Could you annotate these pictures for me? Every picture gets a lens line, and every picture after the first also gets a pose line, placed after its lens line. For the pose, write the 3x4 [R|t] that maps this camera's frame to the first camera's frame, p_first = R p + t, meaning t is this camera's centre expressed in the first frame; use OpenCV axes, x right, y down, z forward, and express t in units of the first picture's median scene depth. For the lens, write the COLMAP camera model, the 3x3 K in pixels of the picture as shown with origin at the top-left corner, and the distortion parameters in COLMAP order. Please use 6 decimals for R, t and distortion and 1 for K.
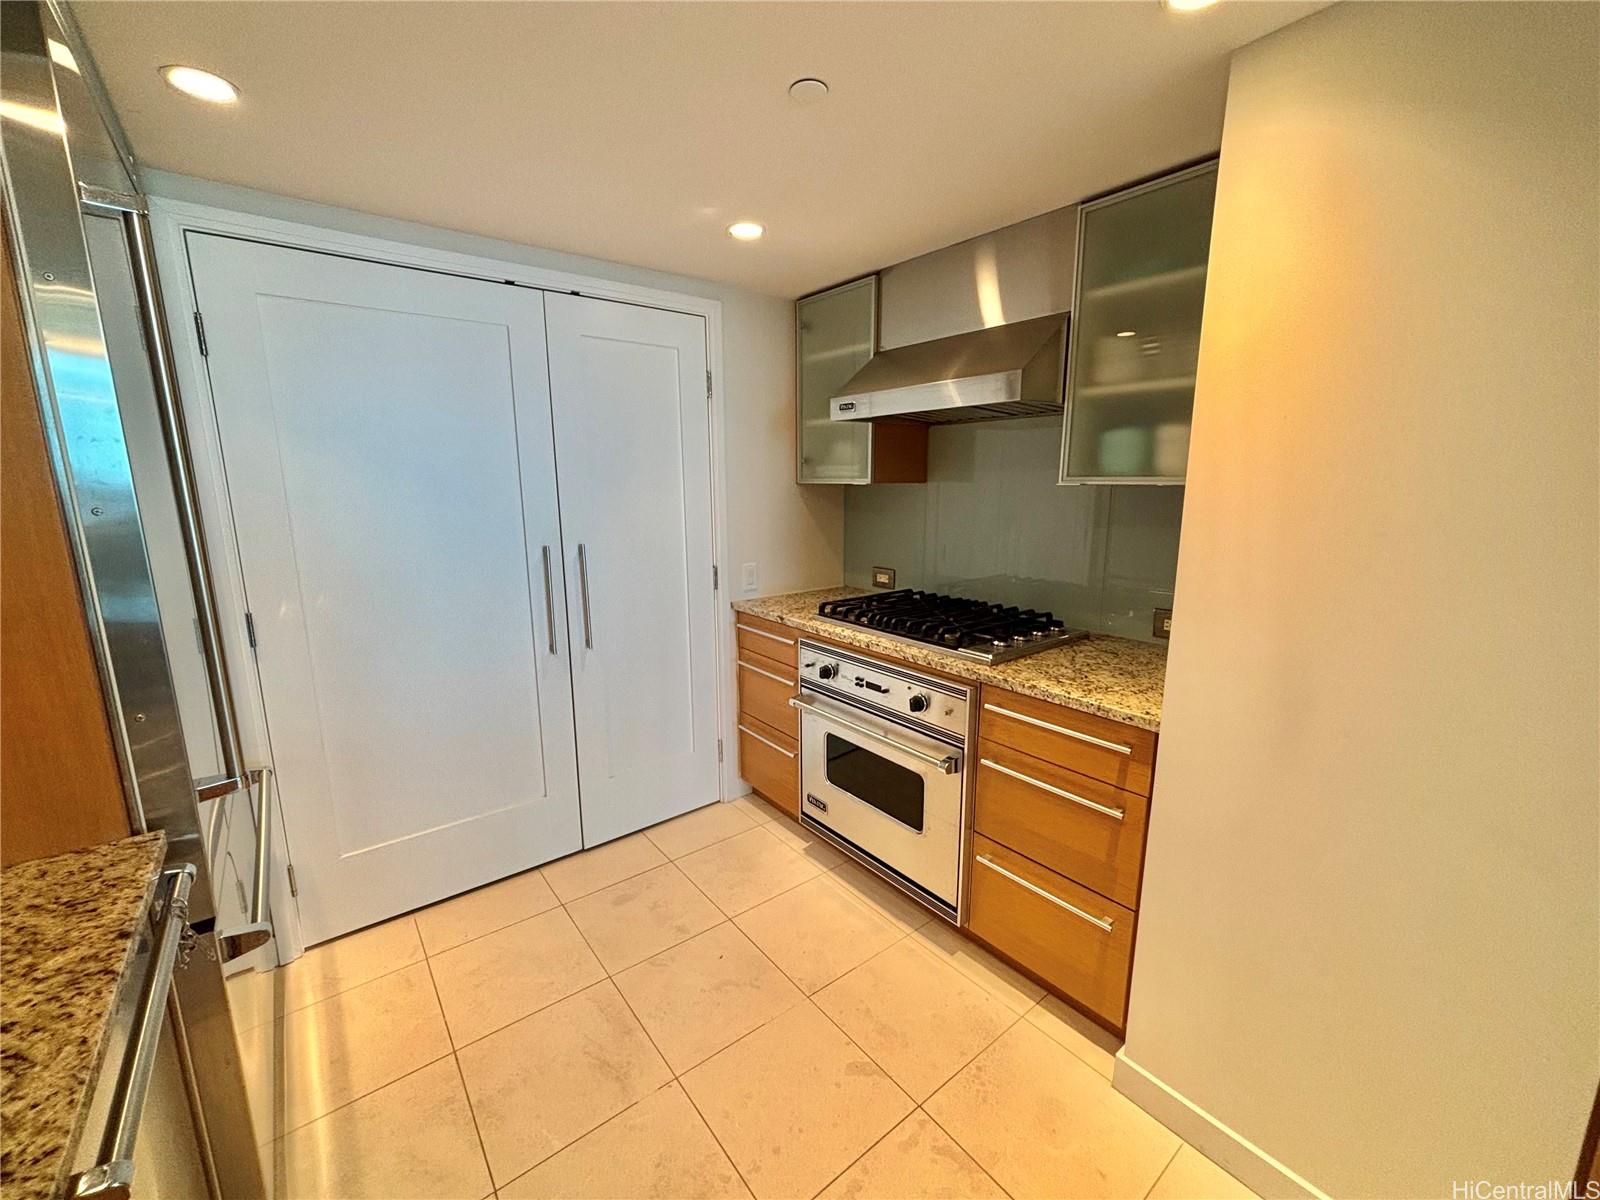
lens RADIAL K [[660.5, 0, 797.7], [0, 660.5, 603.5], [0, 0, 1]] dist [0.013375, -0.000530]
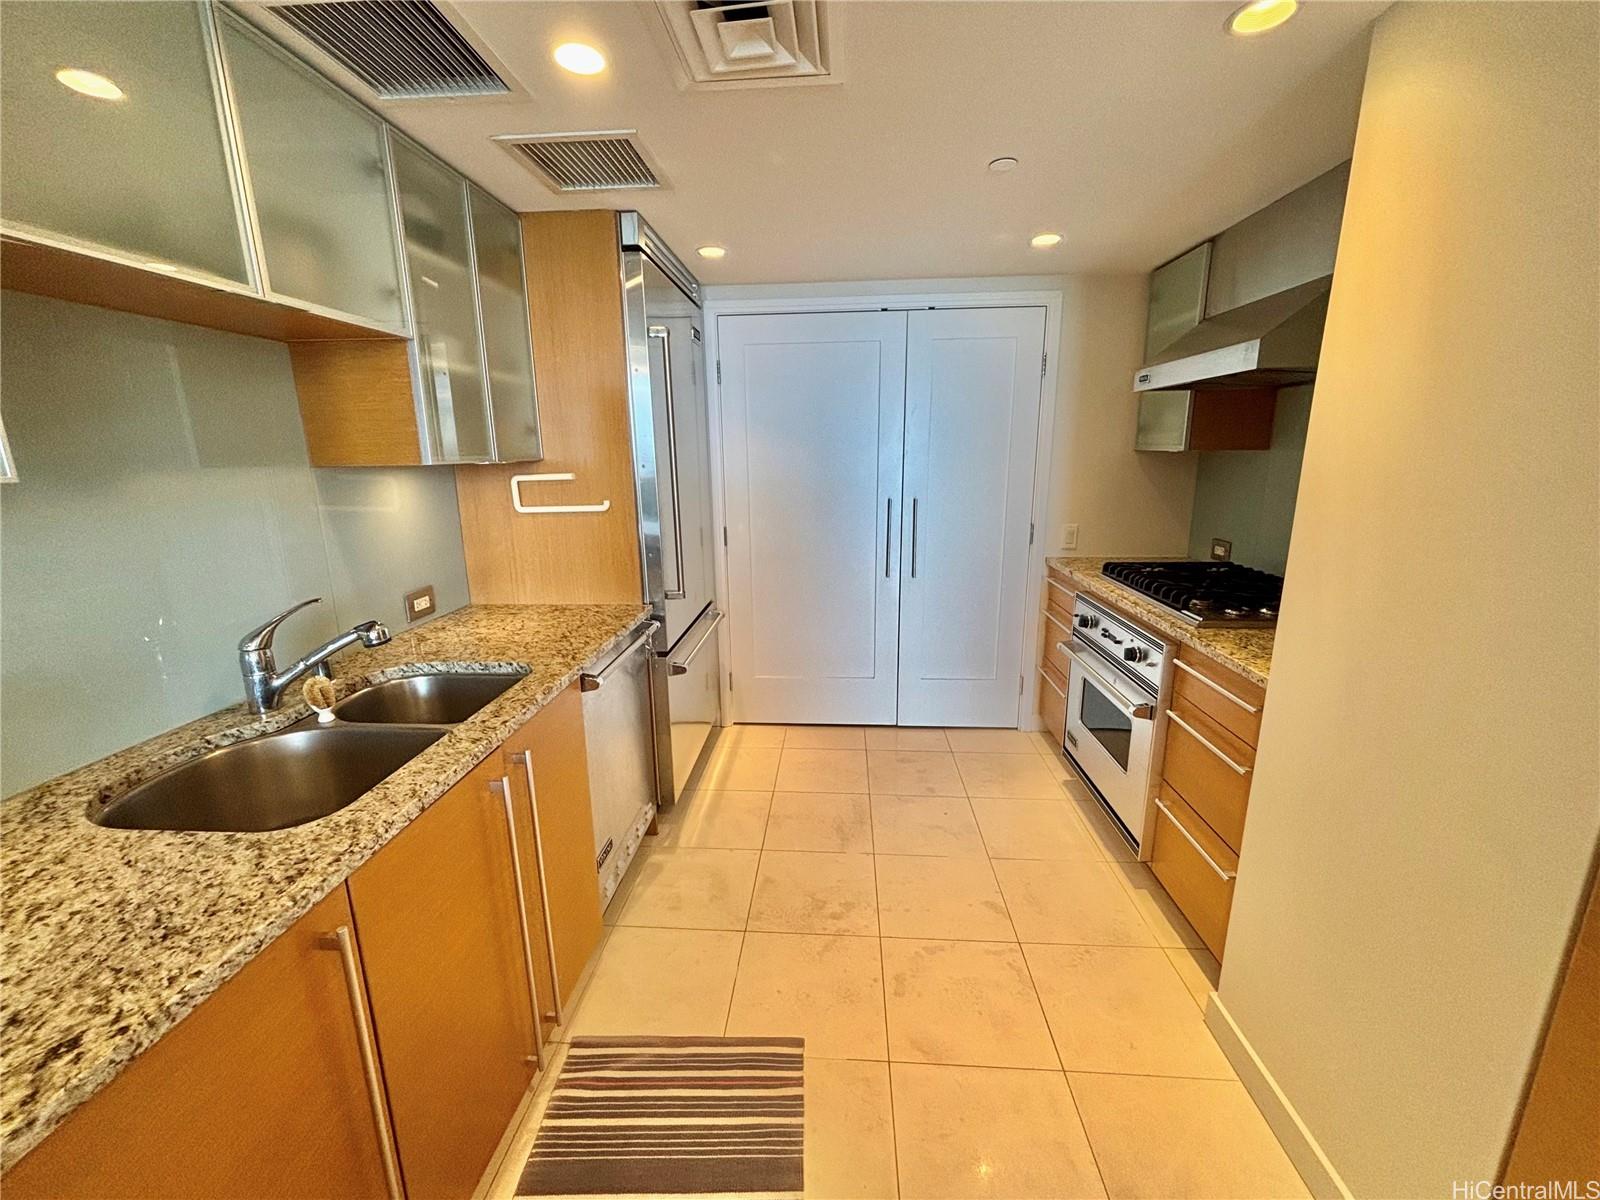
lens RADIAL K [[660.5, 0, 797.7], [0, 660.5, 603.5], [0, 0, 1]] dist [0.013375, -0.000530]
pose [[0.745170, 0.148376, -0.650159, 0.413610], [-0.118273, 0.988883, 0.090122, 0.030978], [0.656303, 0.009740, 0.754435, -0.173535]]
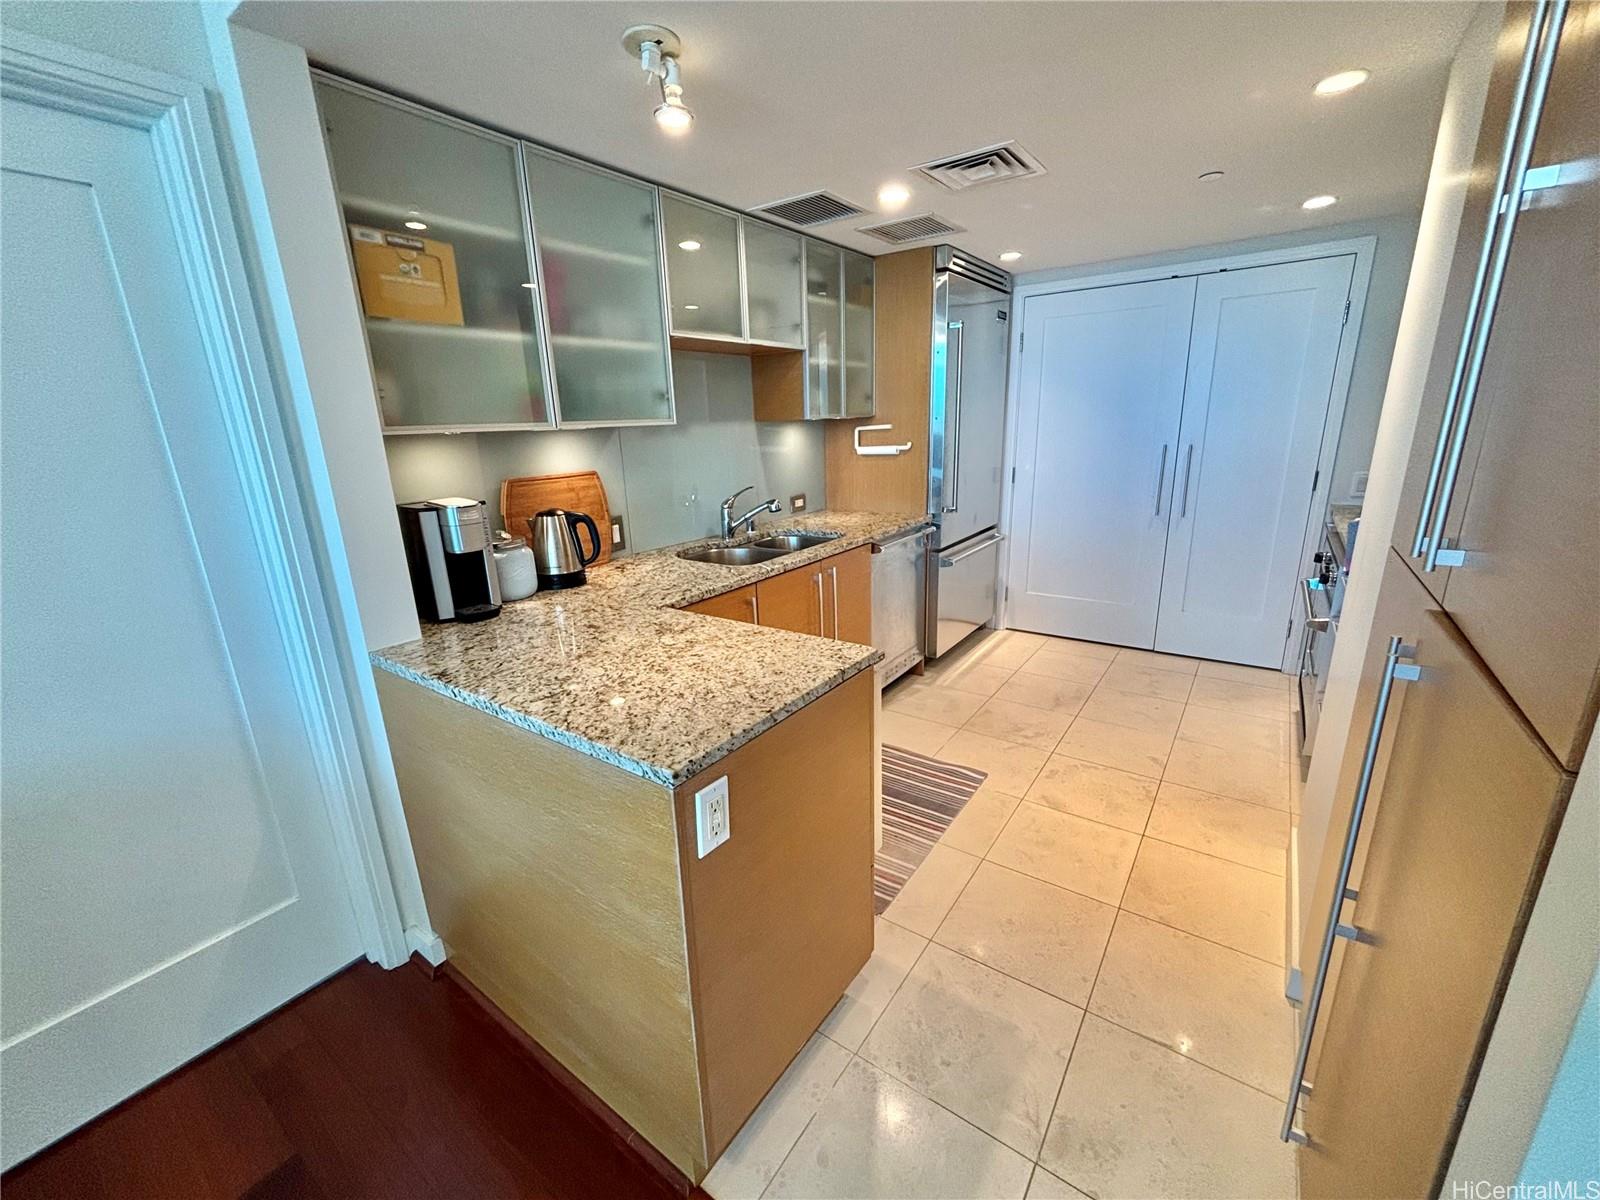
lens RADIAL K [[660.5, 0, 797.7], [0, 660.5, 603.5], [0, 0, 1]] dist [0.013375, -0.000530]
pose [[0.293332, 0.253851, -0.921692, 0.929162], [-0.149974, 0.964384, 0.217880, 0.065015], [0.944174, 0.074319, 0.320955, -0.308525]]
